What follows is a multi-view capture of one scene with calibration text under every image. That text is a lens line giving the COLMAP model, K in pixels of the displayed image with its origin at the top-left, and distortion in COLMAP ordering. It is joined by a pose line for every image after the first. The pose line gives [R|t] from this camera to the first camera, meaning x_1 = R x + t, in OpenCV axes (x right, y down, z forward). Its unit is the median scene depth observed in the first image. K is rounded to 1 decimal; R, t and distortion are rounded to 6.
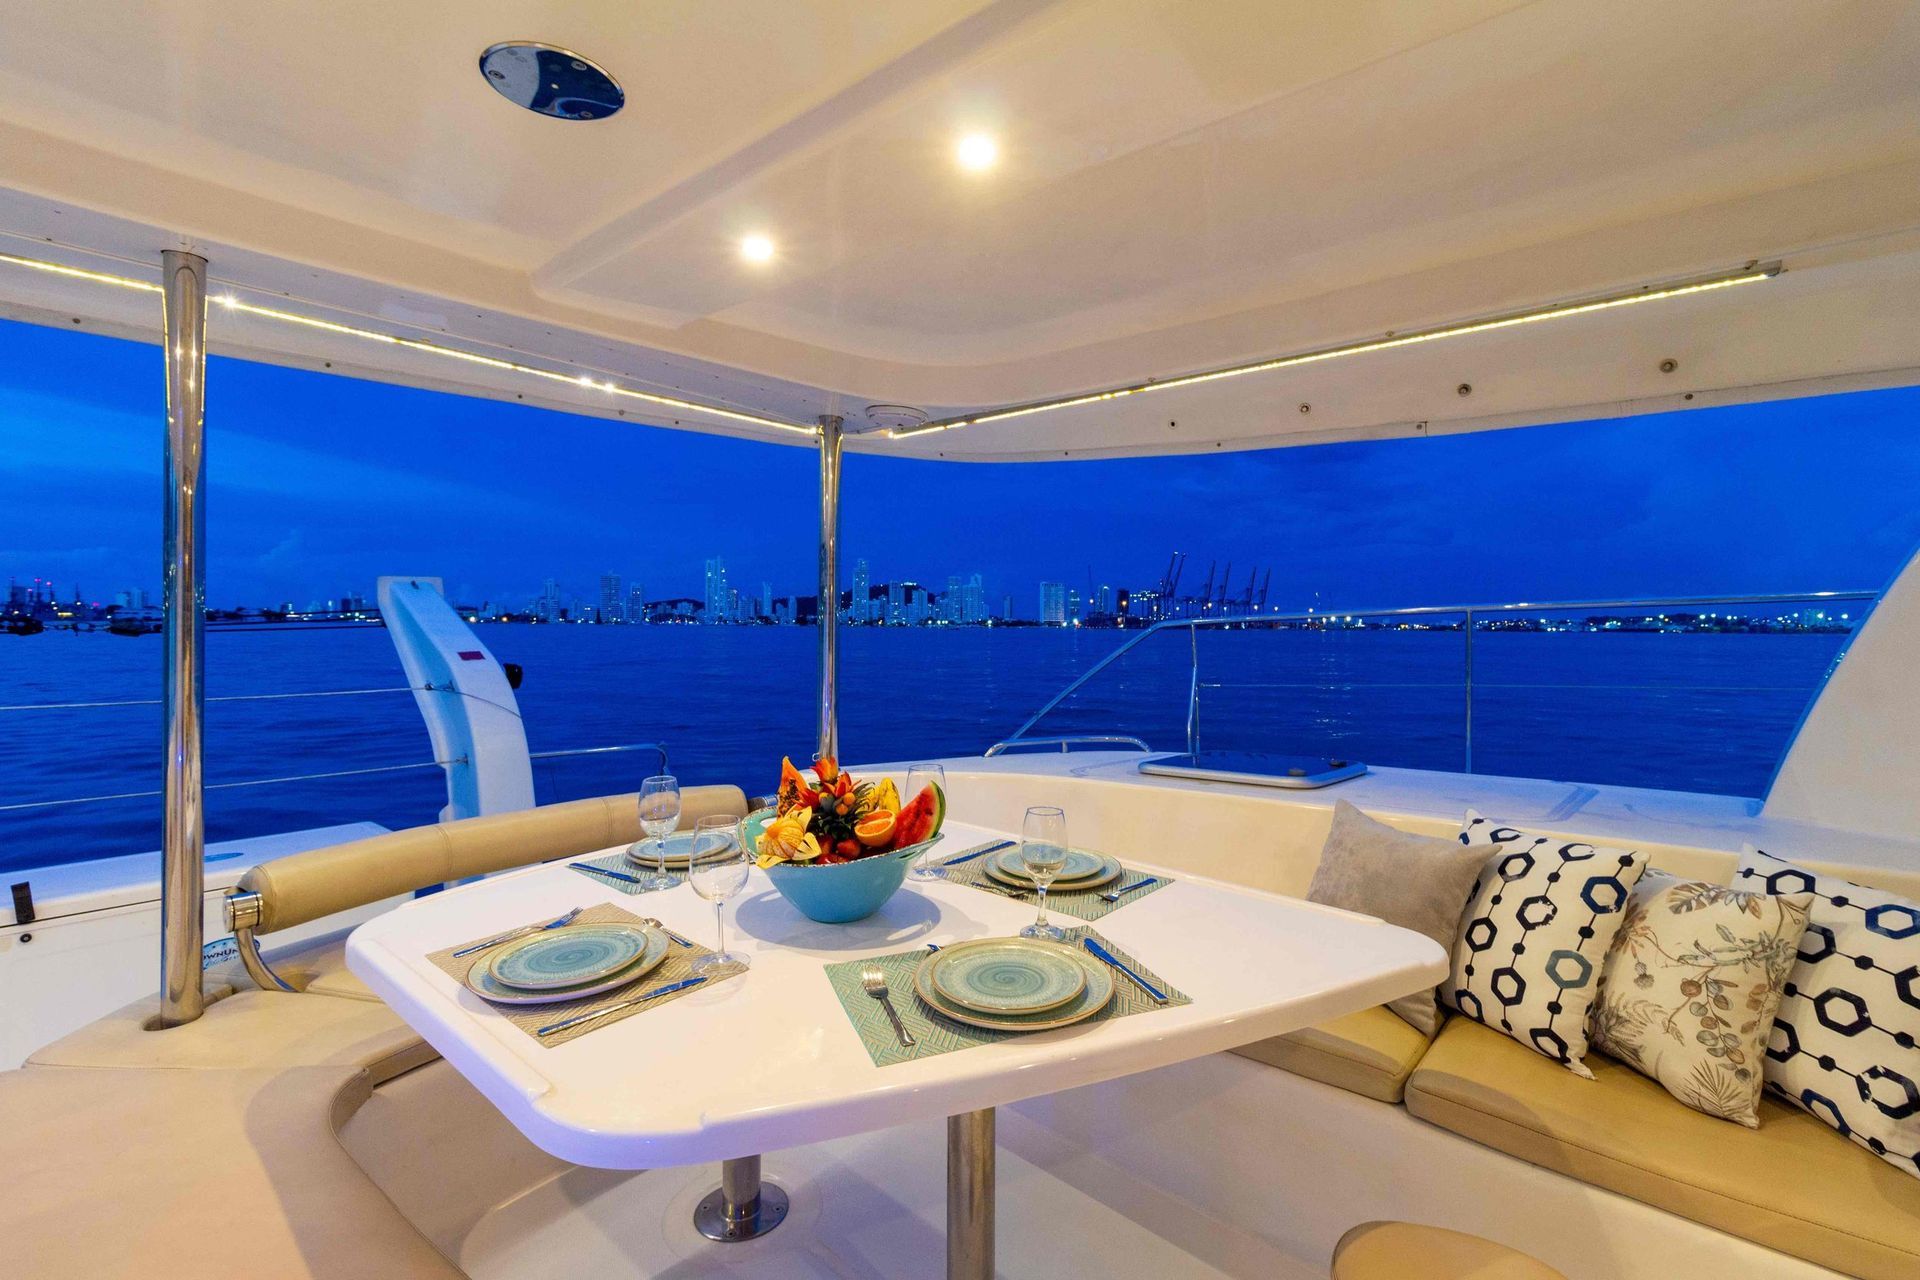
lens RADIAL K [[845.4, 0, 960.0], [0, 845.4, 640.0], [0, 0, 1]] dist [-0.028127, 0.000291]
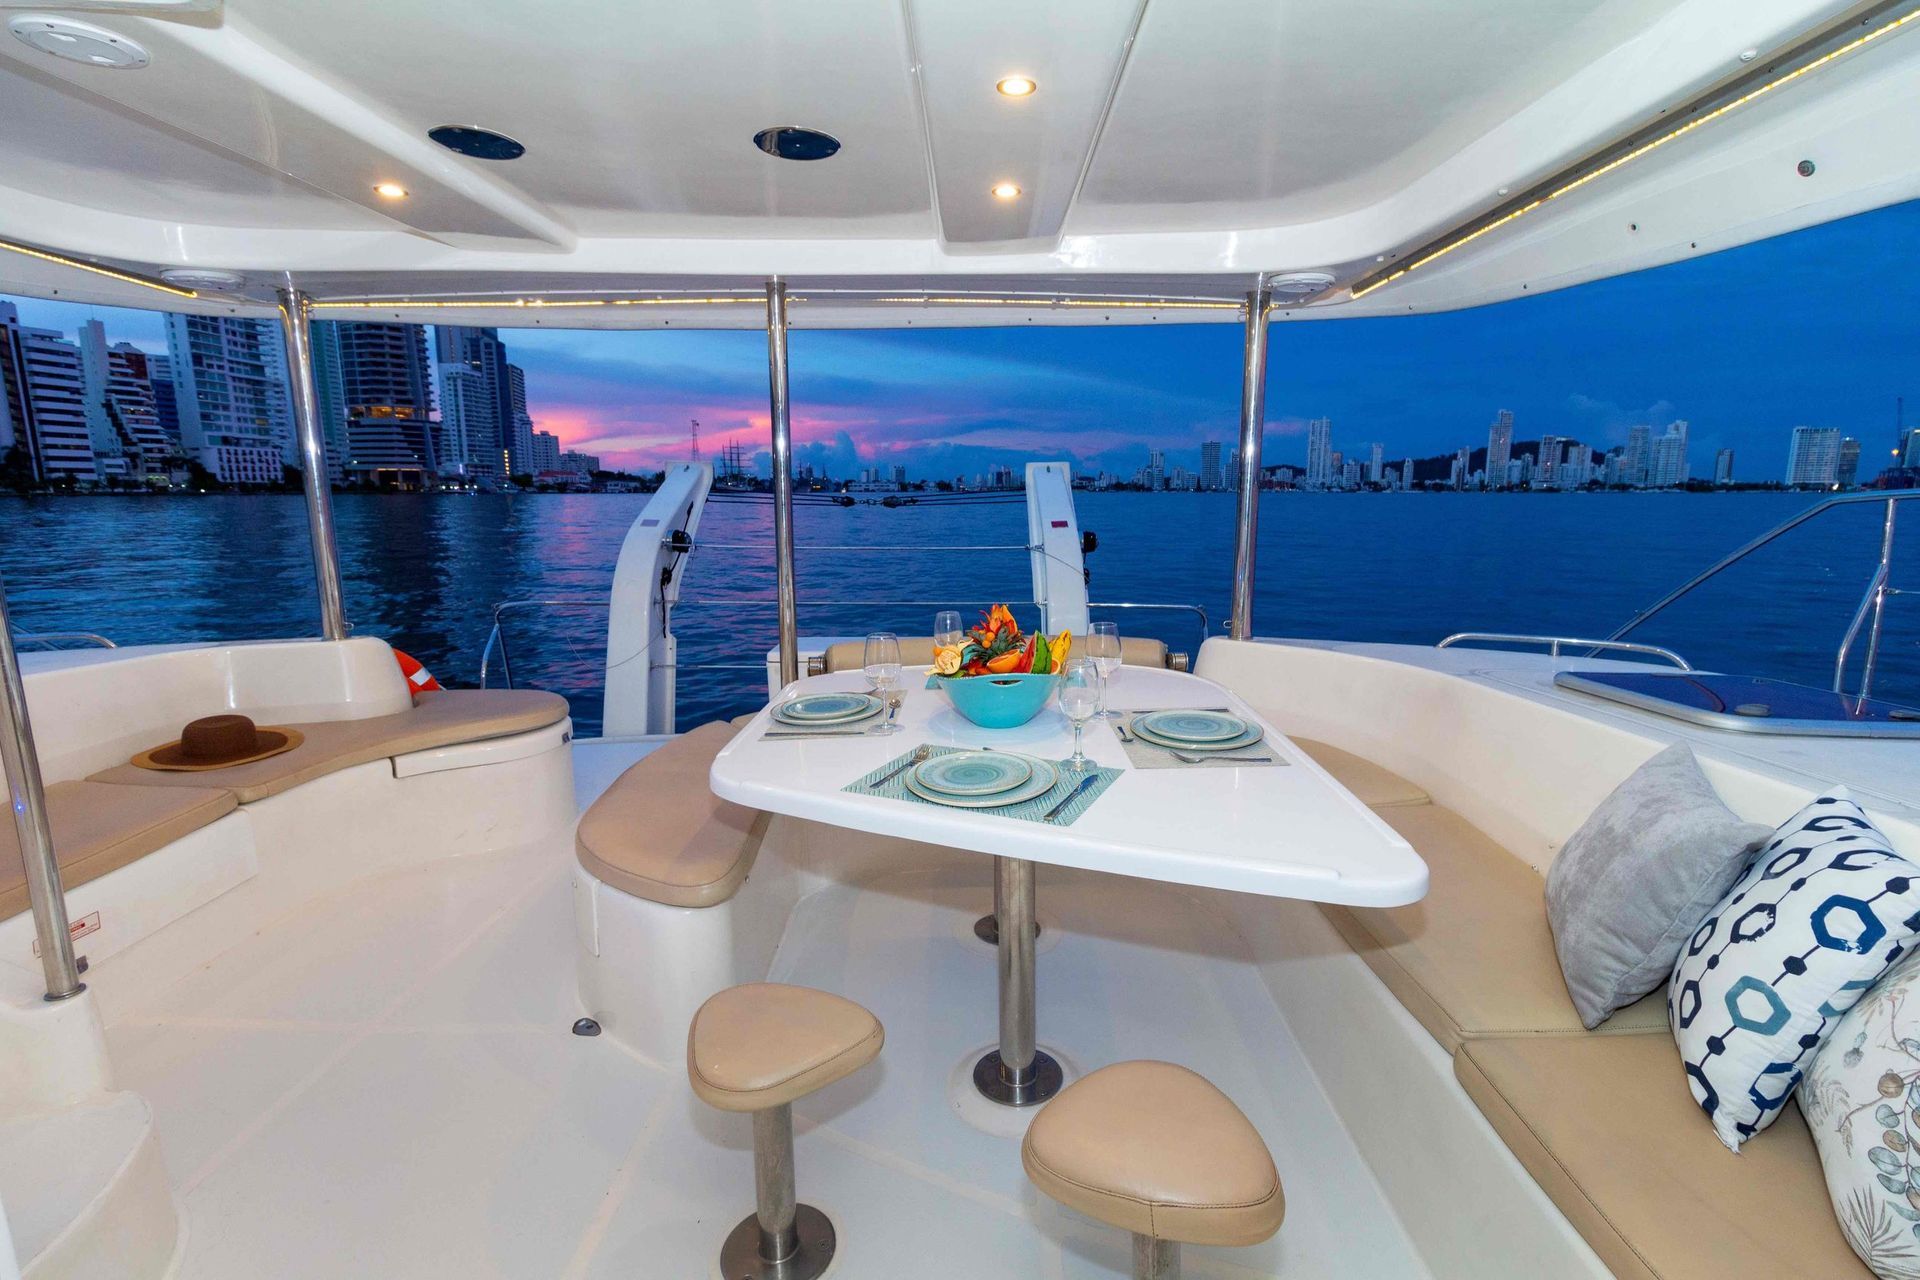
lens RADIAL K [[881.1, 0, 960.0], [0, 881.1, 640.0], [0, 0, 1]] dist [-0.001369, -0.000294]
pose [[0.682700, 0.116655, -0.721327, 0.662444], [-0.005190, 0.987923, 0.154858, -0.016370], [0.730681, -0.101978, 0.675060, 0.034101]]
